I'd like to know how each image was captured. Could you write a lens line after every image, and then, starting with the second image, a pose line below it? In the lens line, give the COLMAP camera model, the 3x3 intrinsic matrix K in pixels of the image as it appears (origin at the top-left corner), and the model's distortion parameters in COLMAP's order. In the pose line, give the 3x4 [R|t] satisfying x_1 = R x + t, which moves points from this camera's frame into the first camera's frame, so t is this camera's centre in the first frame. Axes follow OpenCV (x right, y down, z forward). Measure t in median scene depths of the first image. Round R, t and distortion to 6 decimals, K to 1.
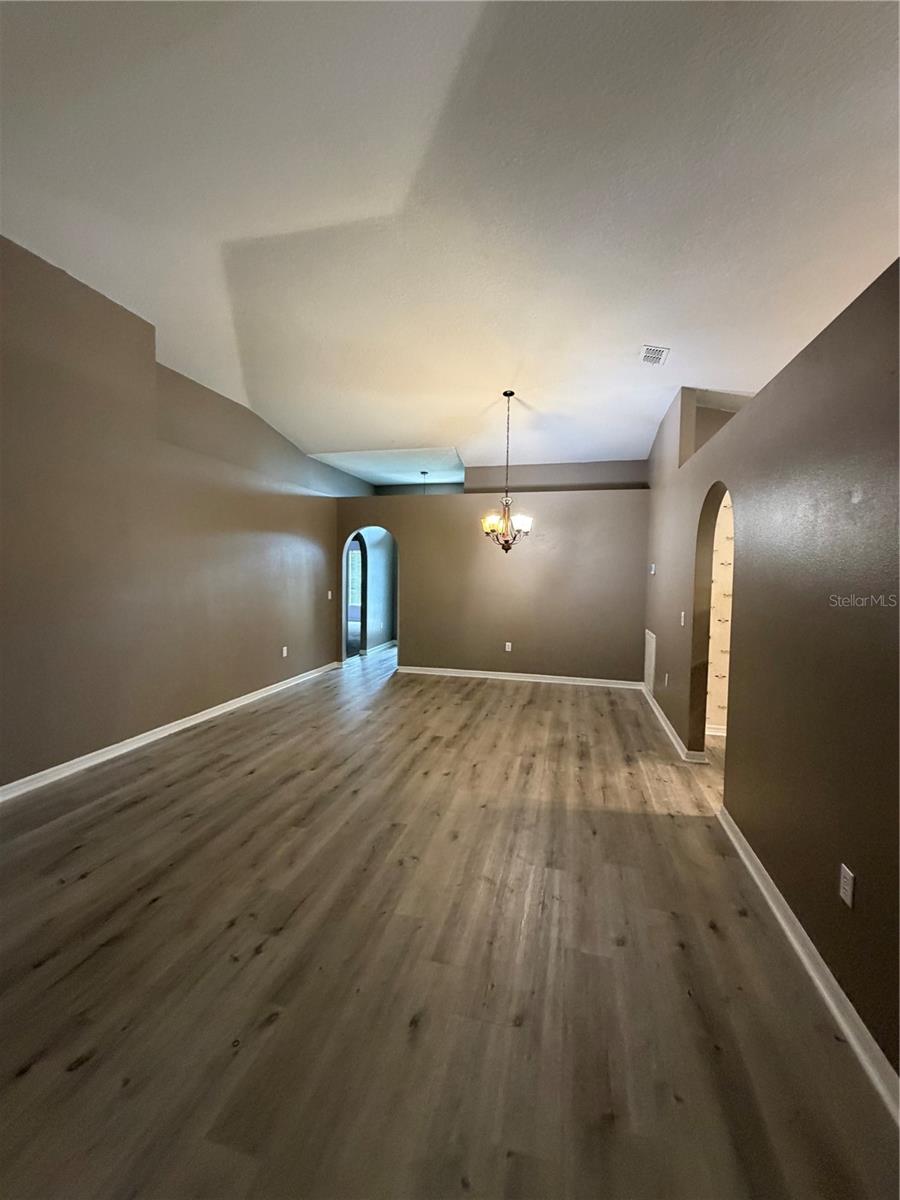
lens RADIAL K [[476.5, 0, 450.0], [0, 476.5, 600.0], [0, 0, 1]] dist [0.000812, 0.000438]
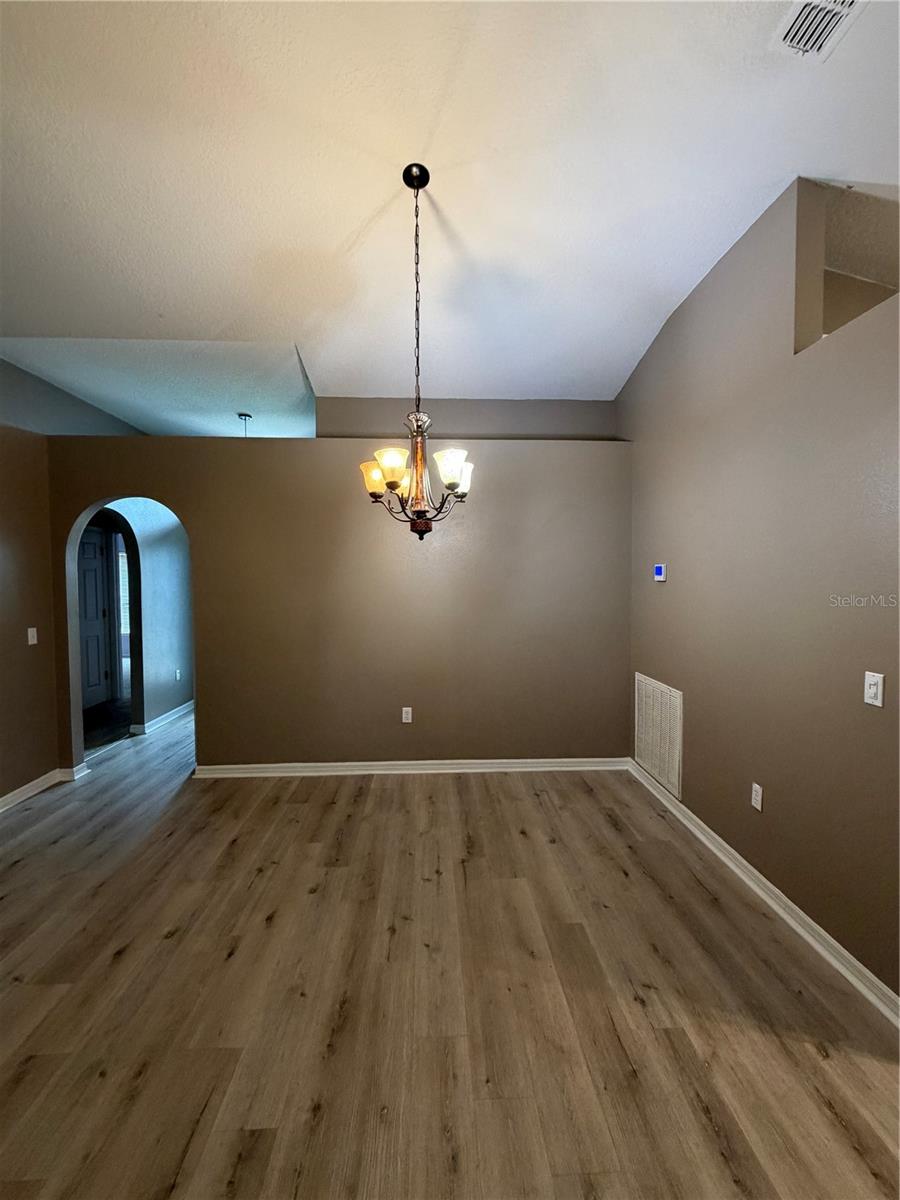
lens RADIAL K [[489.9, 0, 450.0], [0, 489.9, 600.0], [0, 0, 1]] dist [-0.001236, -0.000017]
pose [[0.956464, -0.030386, 0.290264, 0.011555], [0.034860, 0.999340, -0.010257, -0.041588], [-0.289760, 0.019929, 0.956892, 0.620537]]
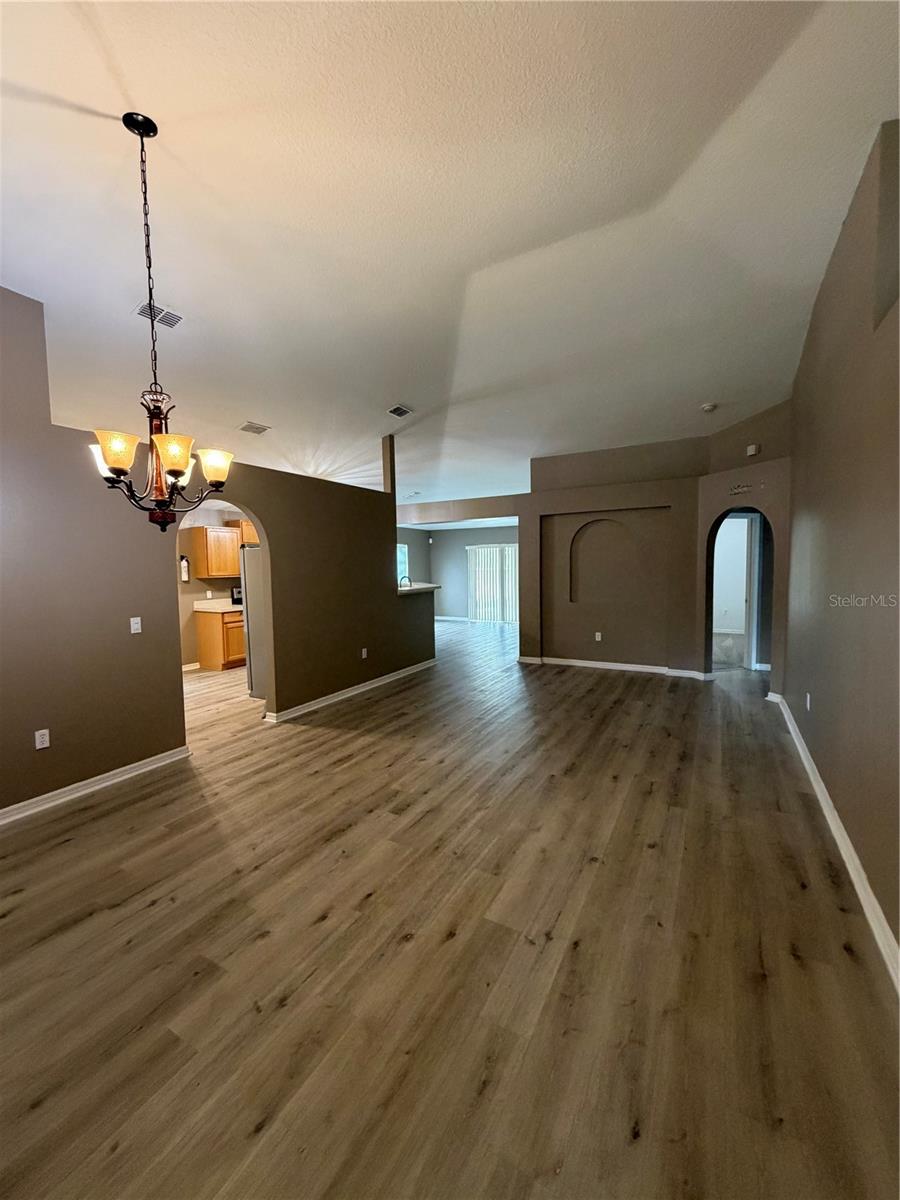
lens RADIAL K [[476.5, 0, 450.0], [0, 476.5, 600.0], [0, 0, 1]] dist [0.000812, 0.000438]
pose [[-0.965745, -0.019616, 0.258751, -0.255344], [0.017230, 0.990091, 0.139366, -0.104202], [-0.258921, 0.139050, -0.955837, 1.492045]]
